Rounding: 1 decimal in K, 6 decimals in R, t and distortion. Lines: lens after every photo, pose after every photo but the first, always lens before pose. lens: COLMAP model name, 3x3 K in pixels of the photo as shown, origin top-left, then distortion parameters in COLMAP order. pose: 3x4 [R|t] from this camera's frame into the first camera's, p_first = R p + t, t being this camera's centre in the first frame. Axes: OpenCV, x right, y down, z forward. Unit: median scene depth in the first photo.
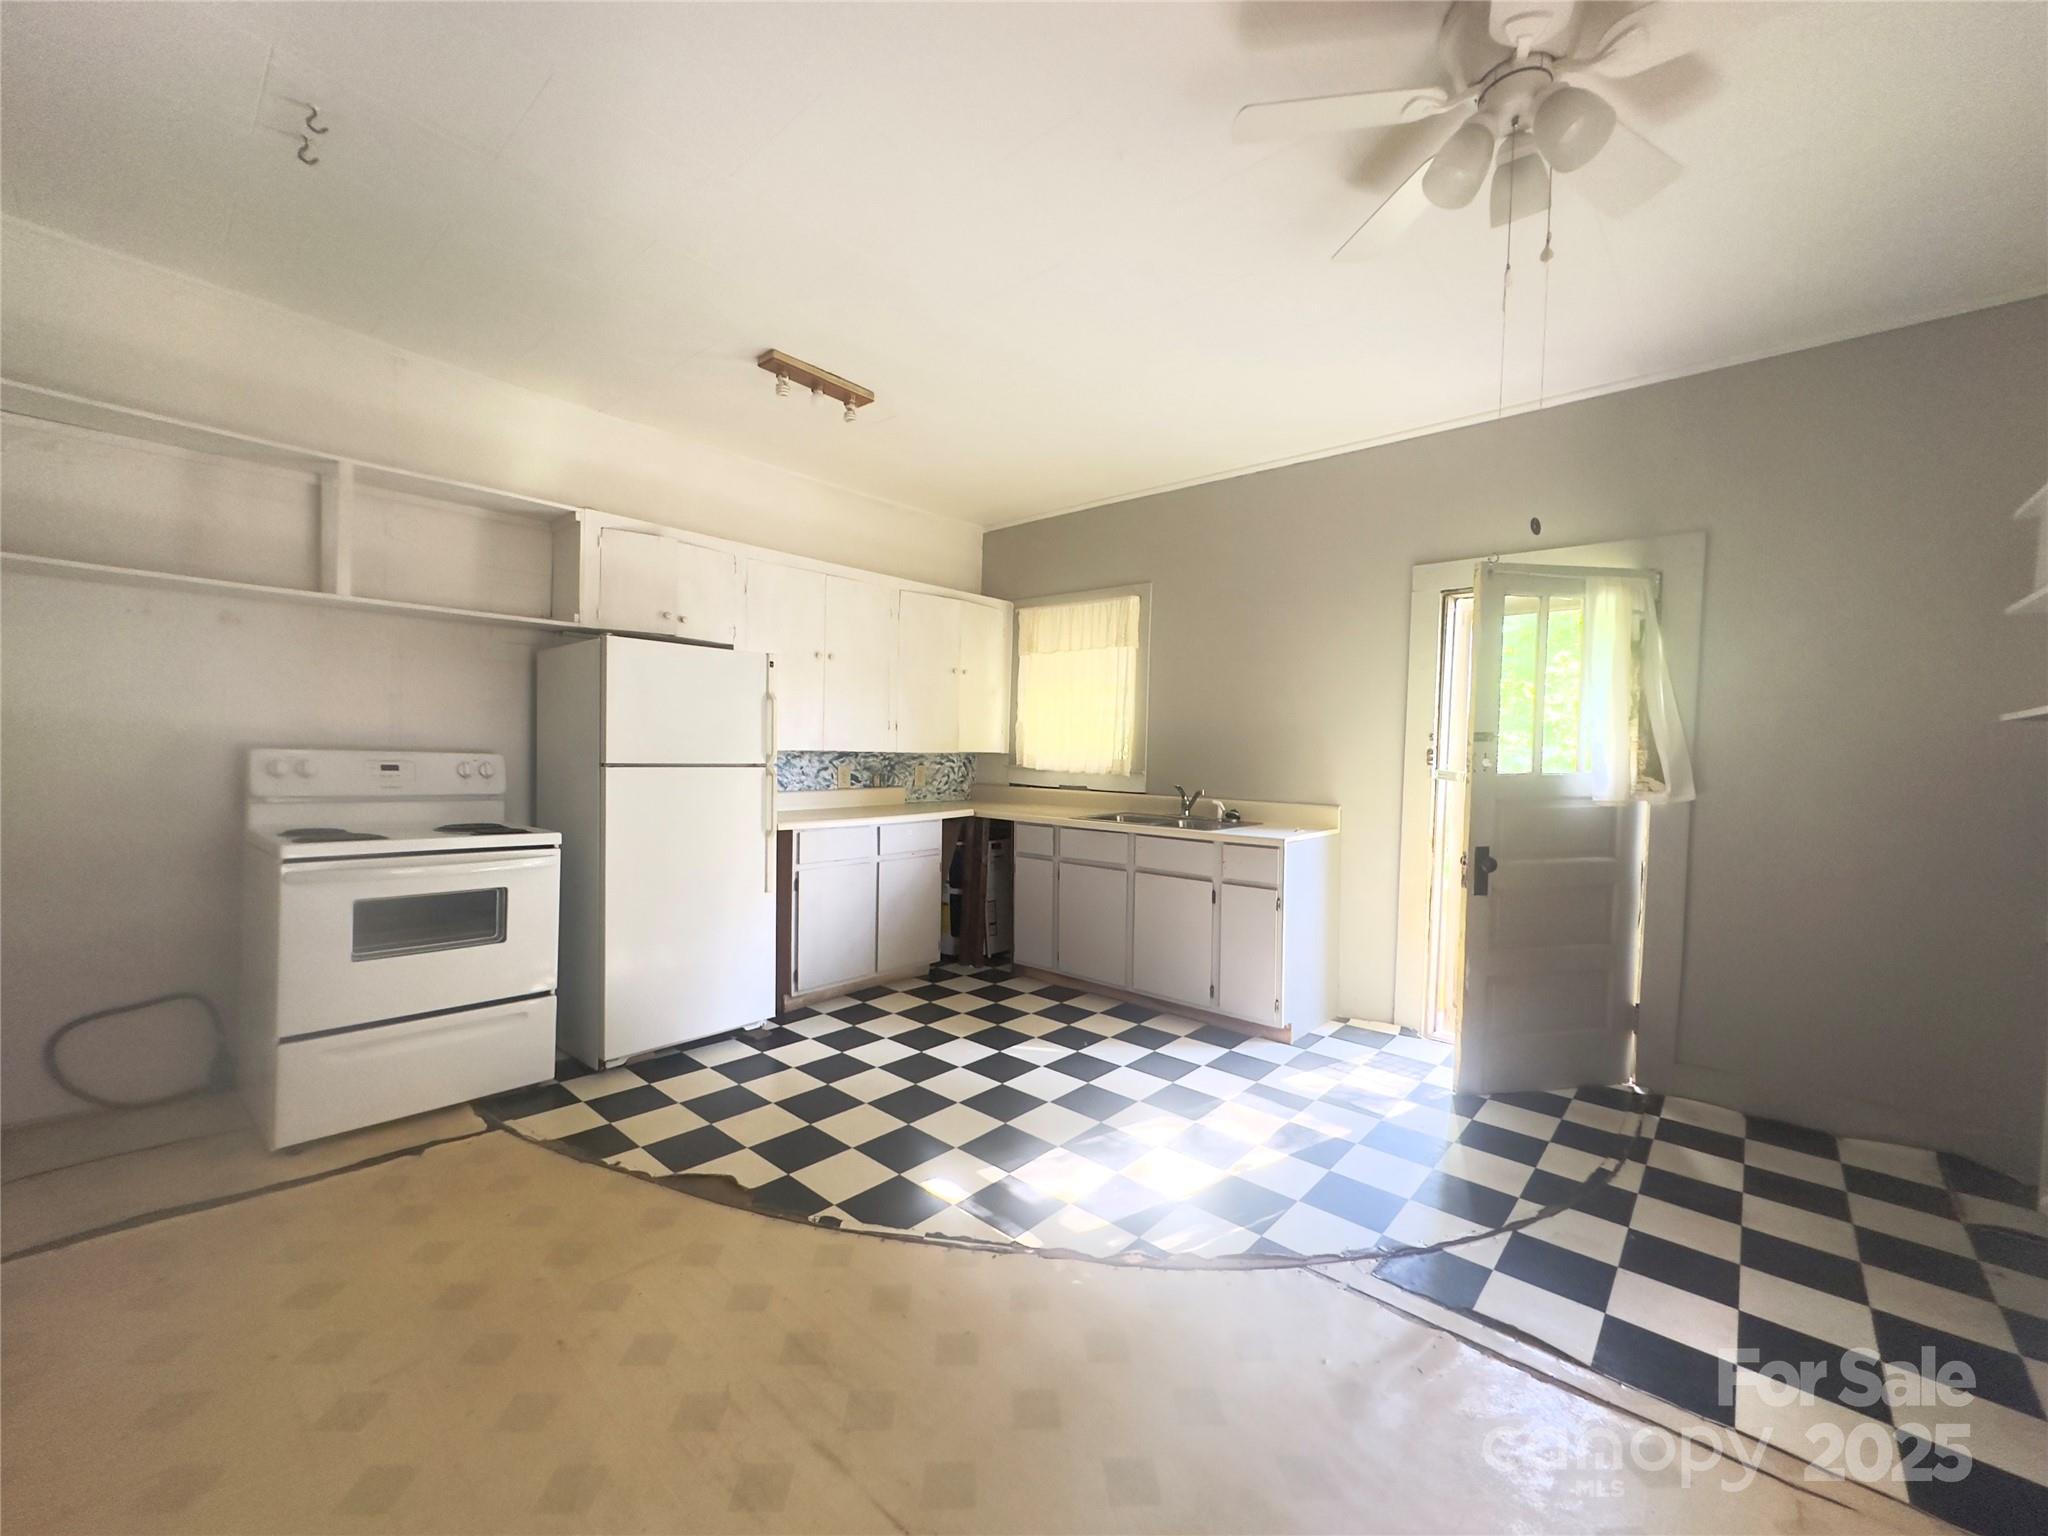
lens RADIAL K [[817.7, 0, 1023.9], [0, 817.7, 766.3], [0, 0, 1]] dist [0.000101, 0.000131]
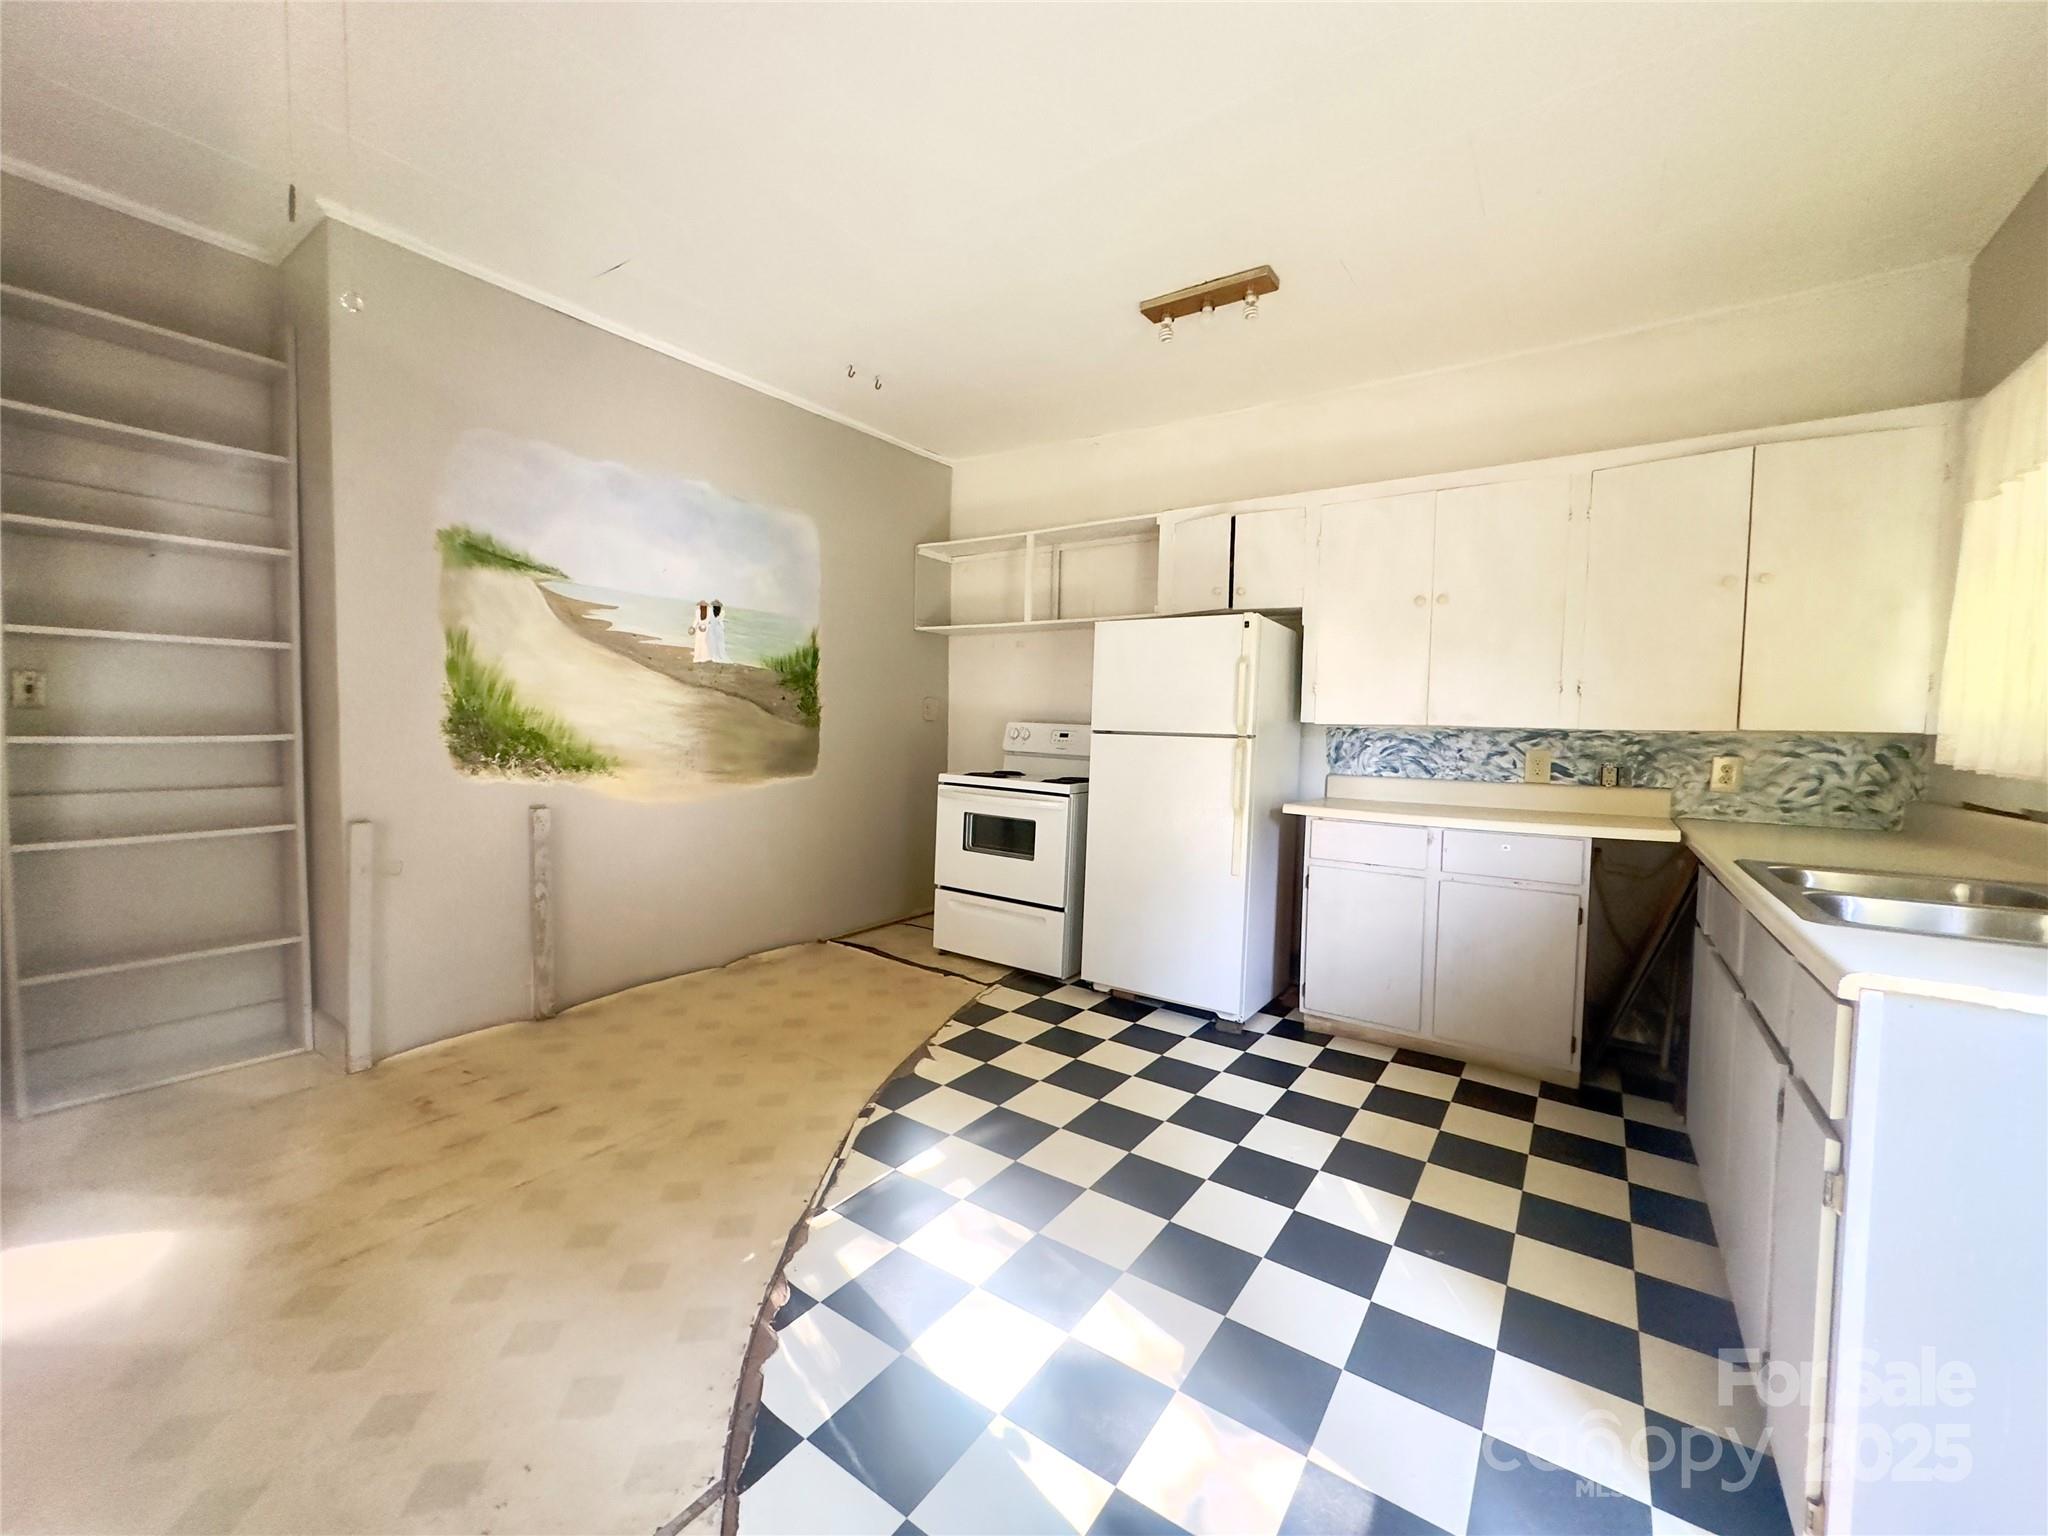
lens RADIAL K [[817.7, 0, 1022.4], [0, 817.7, 768.2], [0, 0, 1]] dist [0.000101, 0.000131]
pose [[0.117025, 0.034338, -0.992535, 0.544933], [-0.043382, 0.998625, 0.029434, 0.017145], [0.992181, 0.039614, 0.118354, 0.632377]]
